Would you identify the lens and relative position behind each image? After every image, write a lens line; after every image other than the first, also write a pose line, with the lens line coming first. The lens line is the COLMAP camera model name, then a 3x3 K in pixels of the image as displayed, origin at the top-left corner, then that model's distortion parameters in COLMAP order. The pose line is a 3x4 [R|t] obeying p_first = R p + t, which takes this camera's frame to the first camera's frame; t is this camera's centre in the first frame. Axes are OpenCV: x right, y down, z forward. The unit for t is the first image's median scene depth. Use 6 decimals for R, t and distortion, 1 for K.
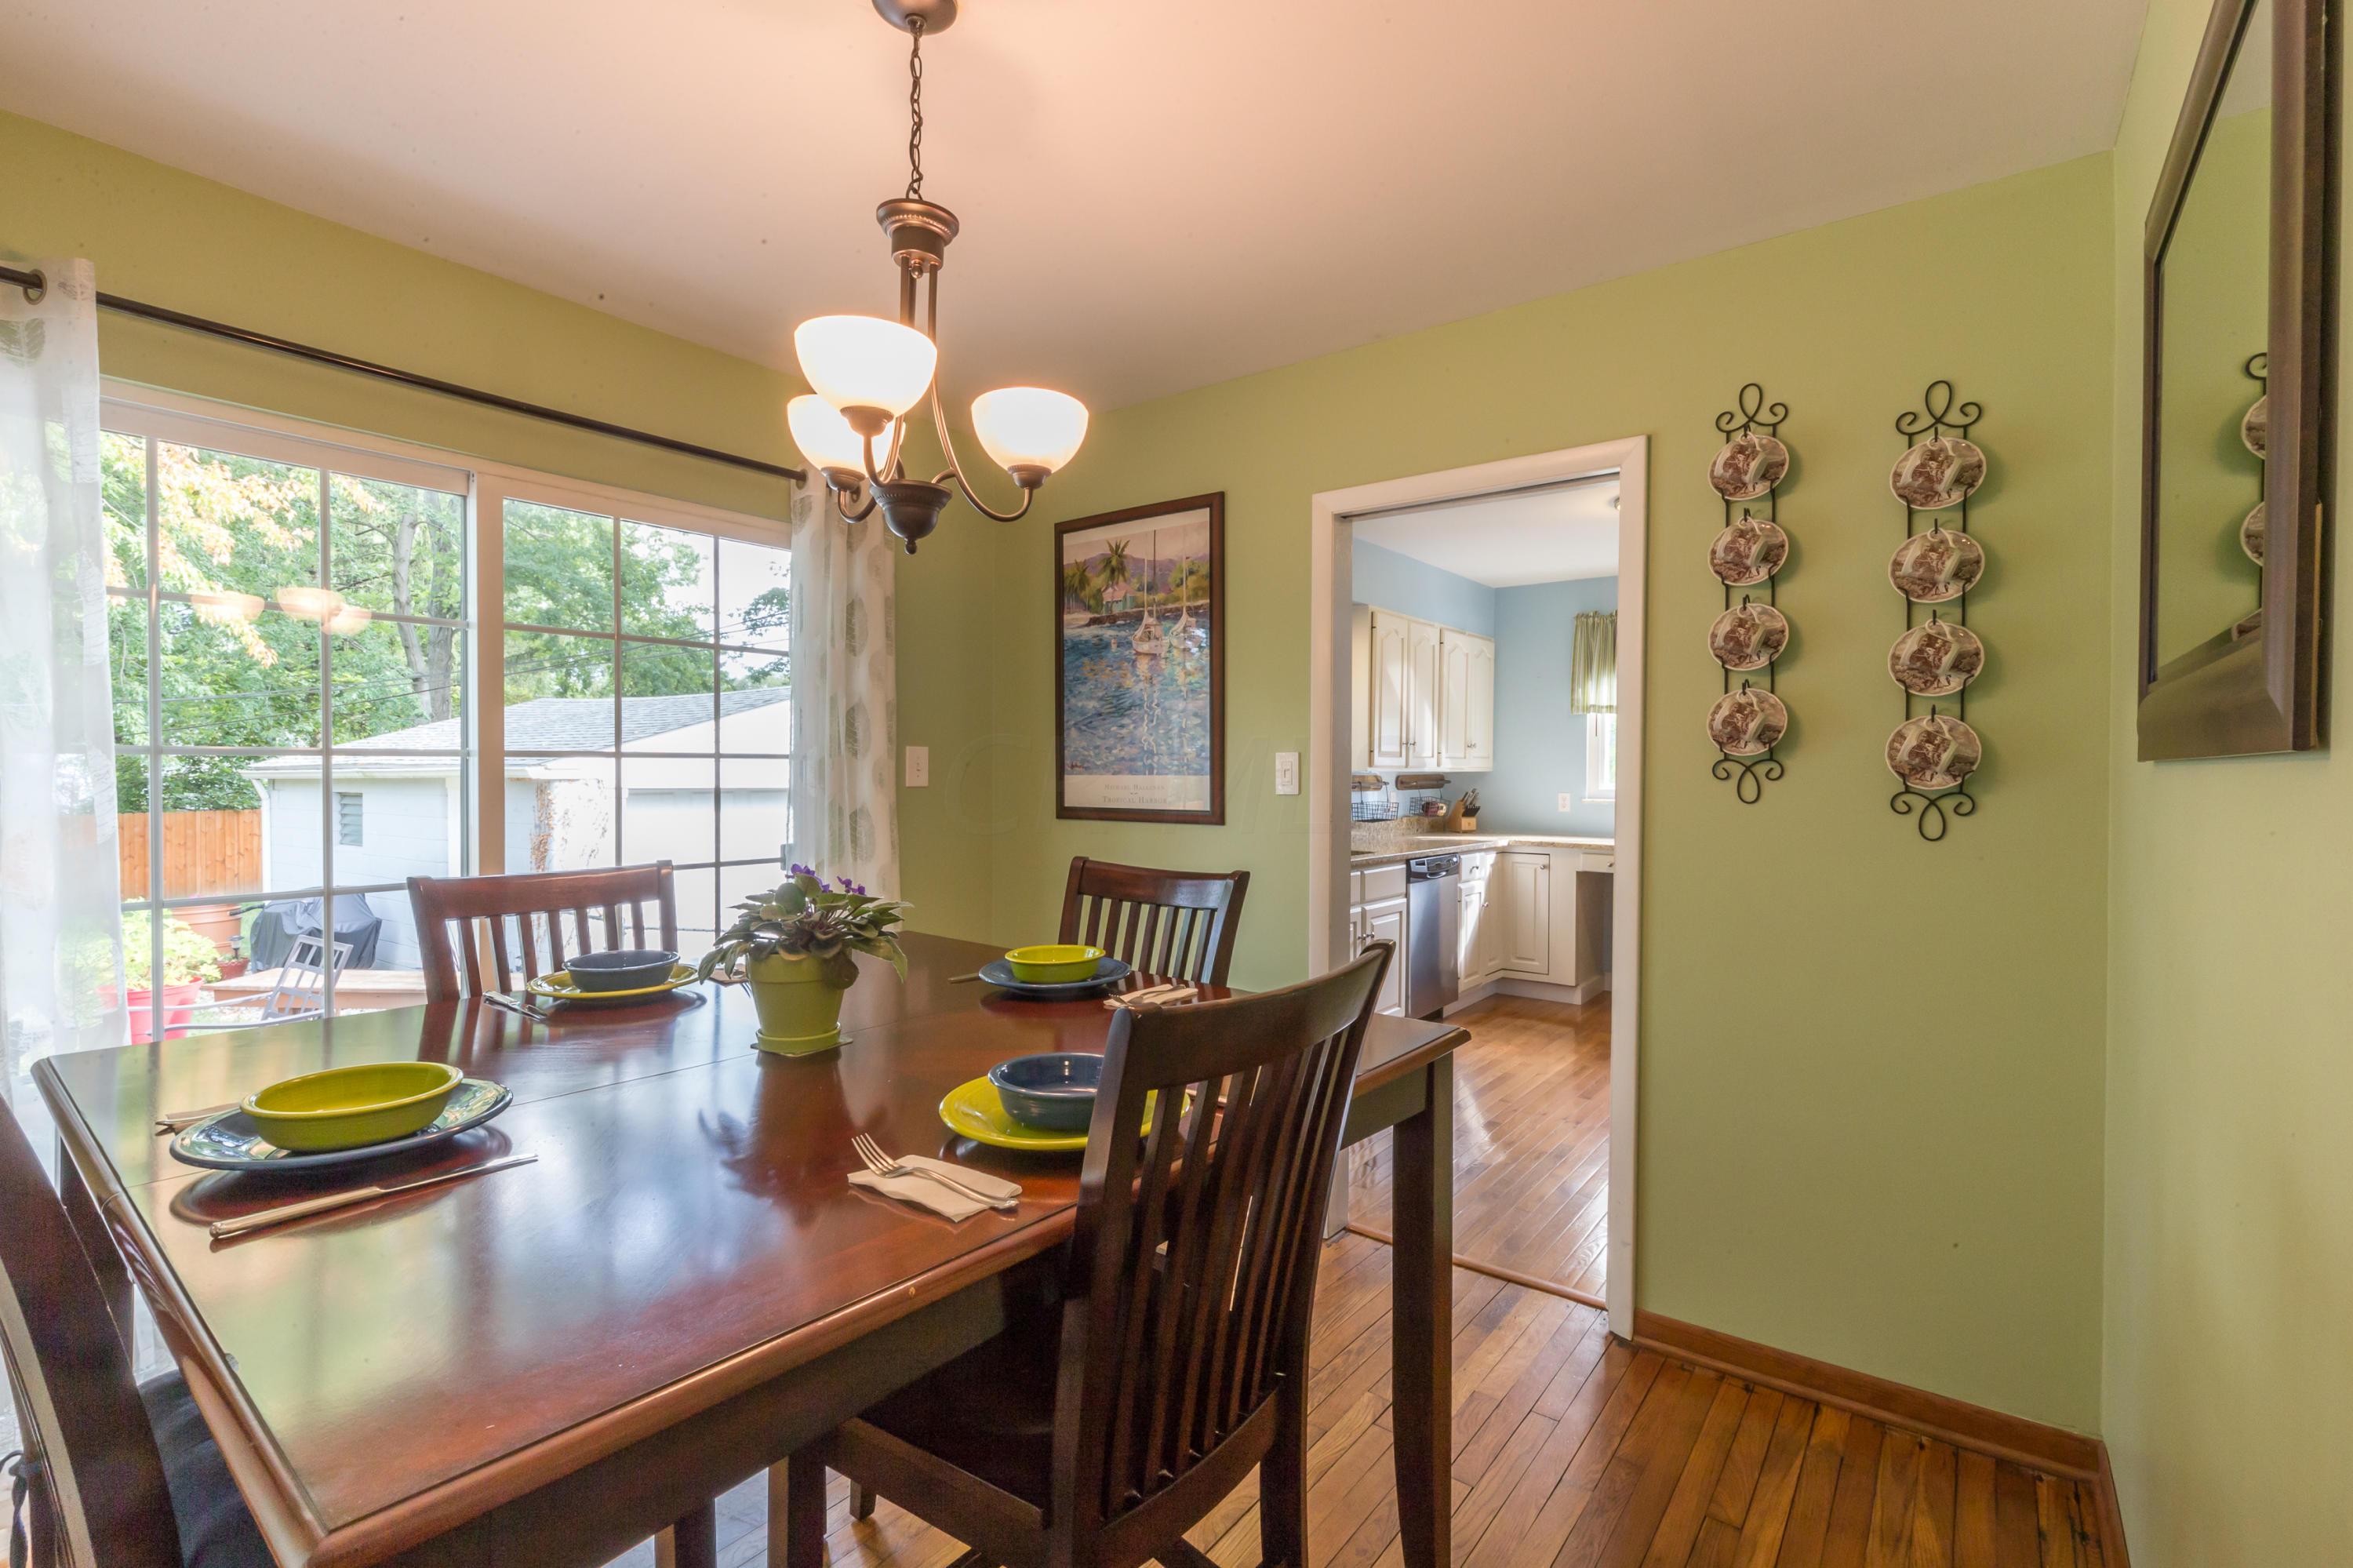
lens RADIAL K [[1050.1, 0, 1176.5], [0, 1050.1, 784.0], [0, 0, 1]] dist [-0.011641, 0.000125]
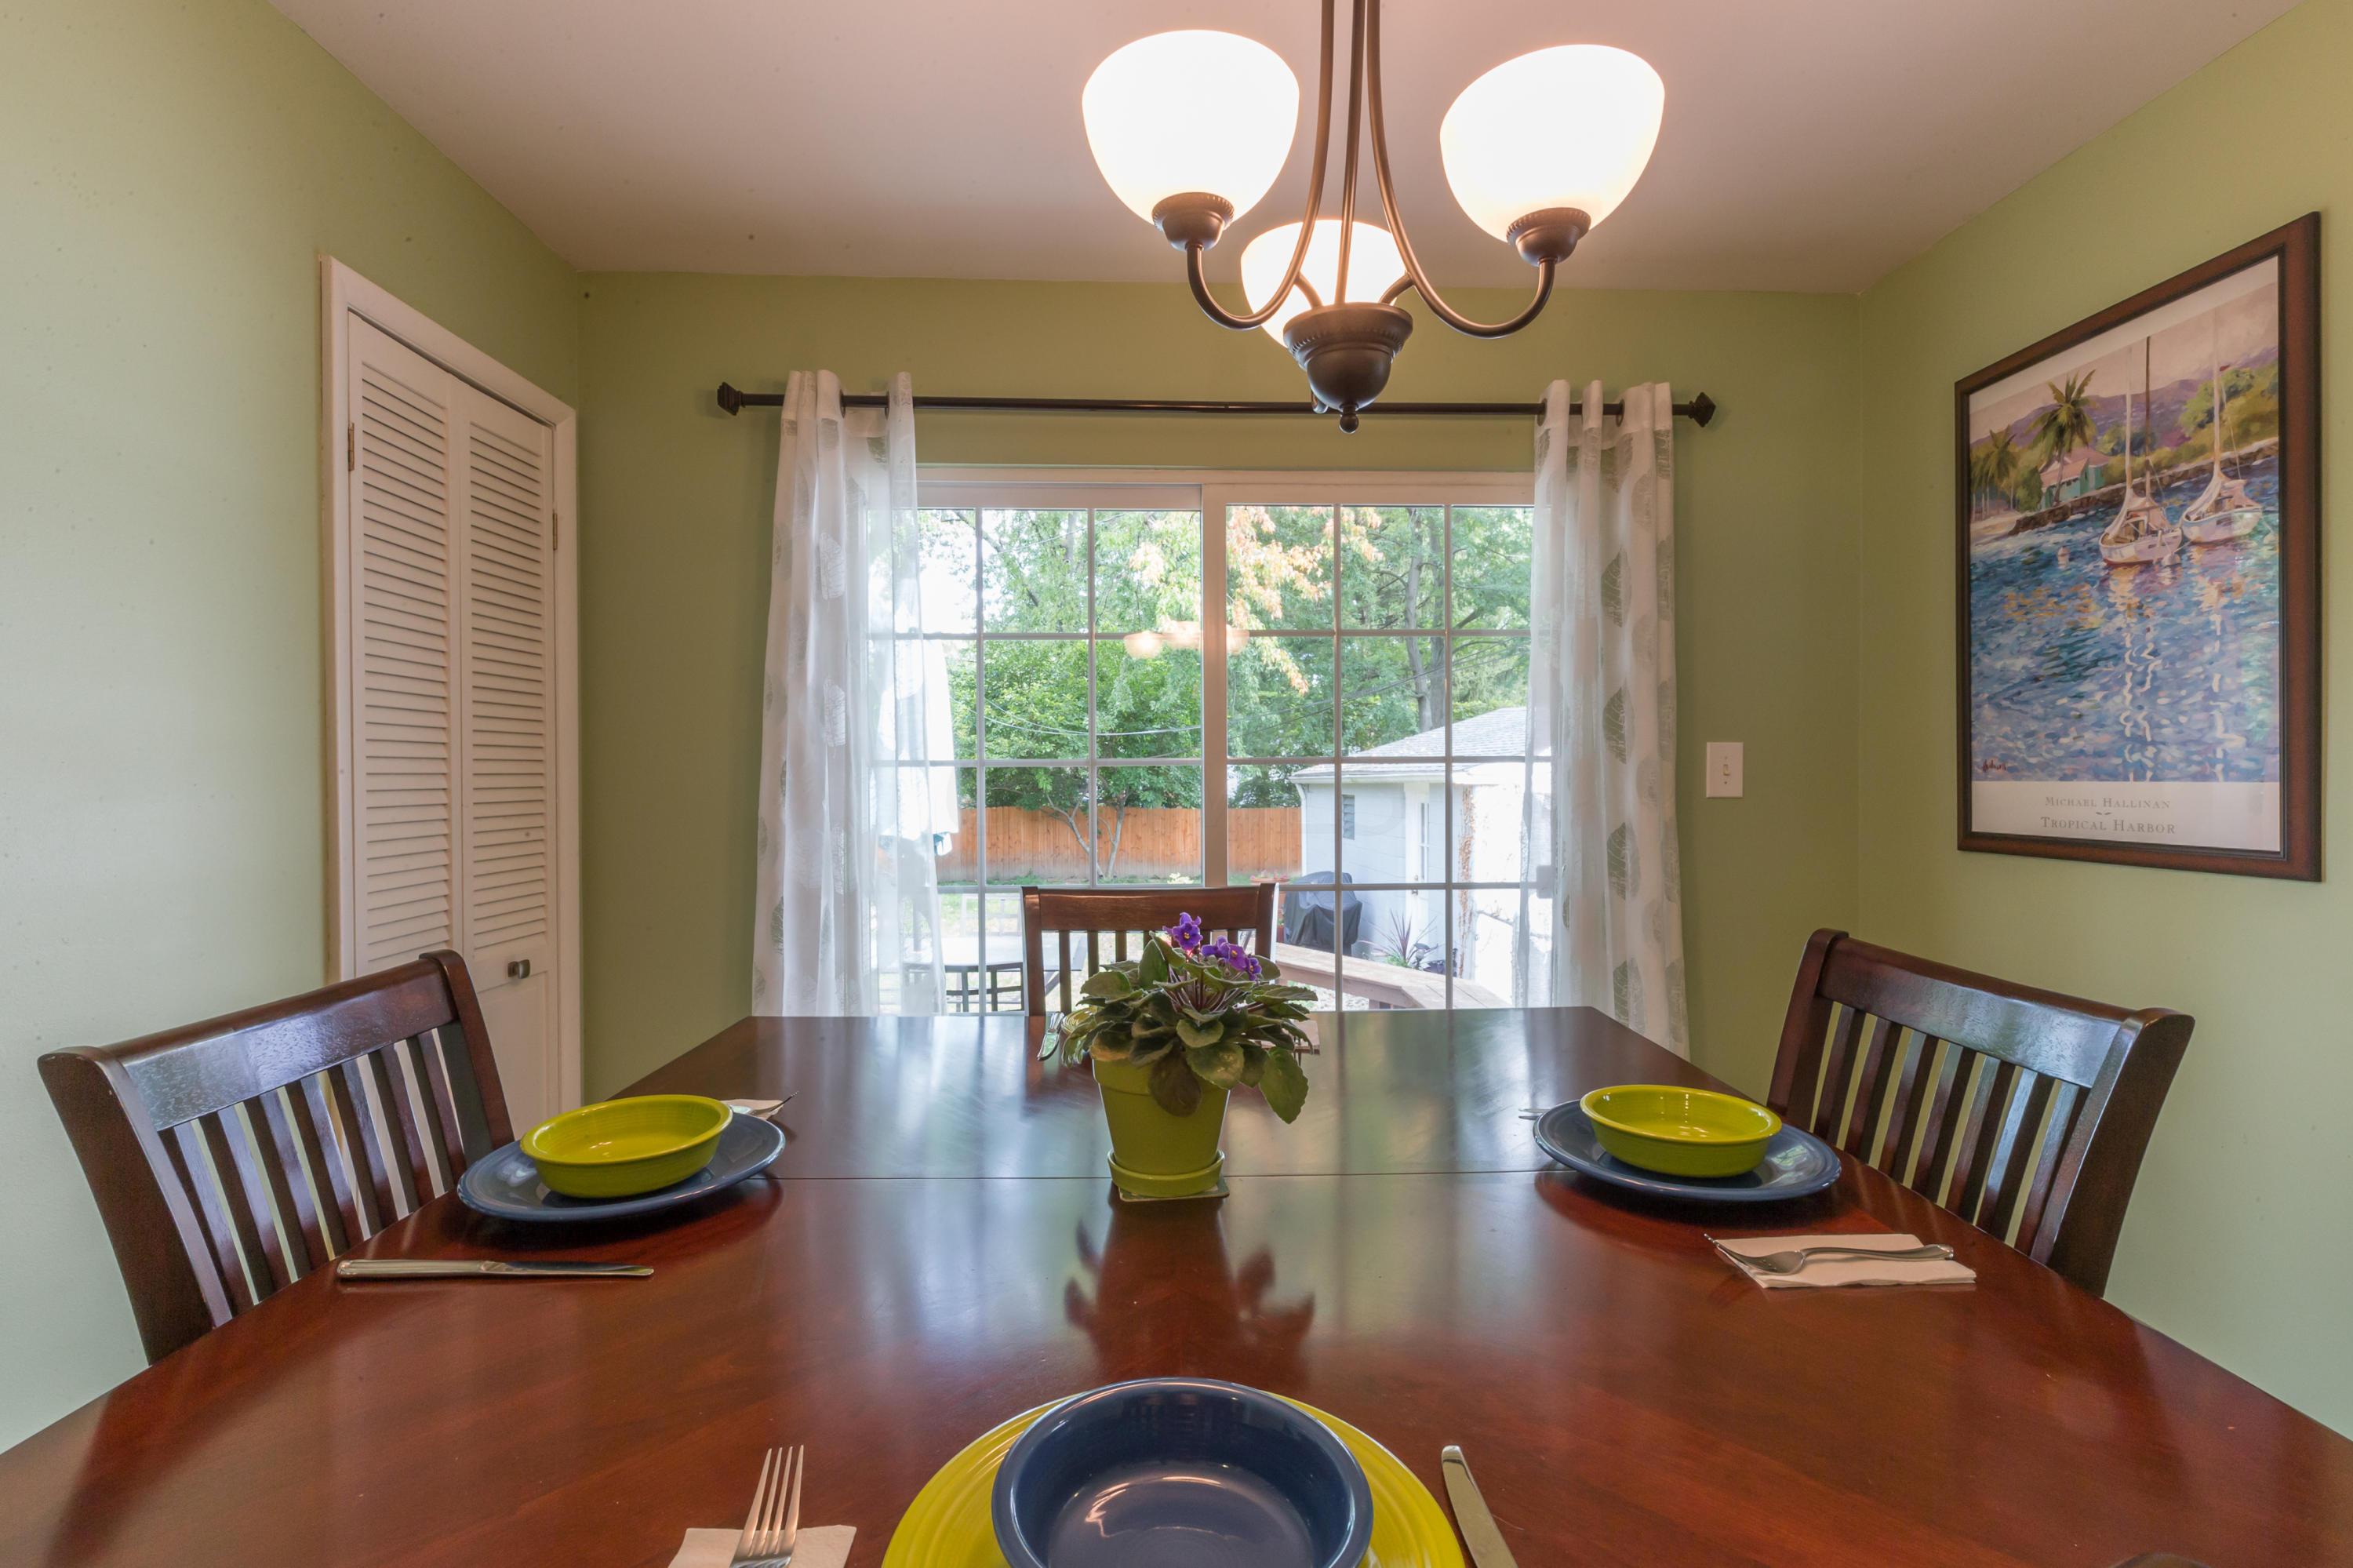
lens RADIAL K [[1050.1, 0, 1176.5], [0, 1050.1, 784.0], [0, 0, 1]] dist [-0.011641, 0.000125]
pose [[0.630459, 0.001128, -0.776222, 0.079743], [-0.003795, 0.999991, -0.001629, -0.004157], [0.776213, 0.003973, 0.630458, 0.256948]]
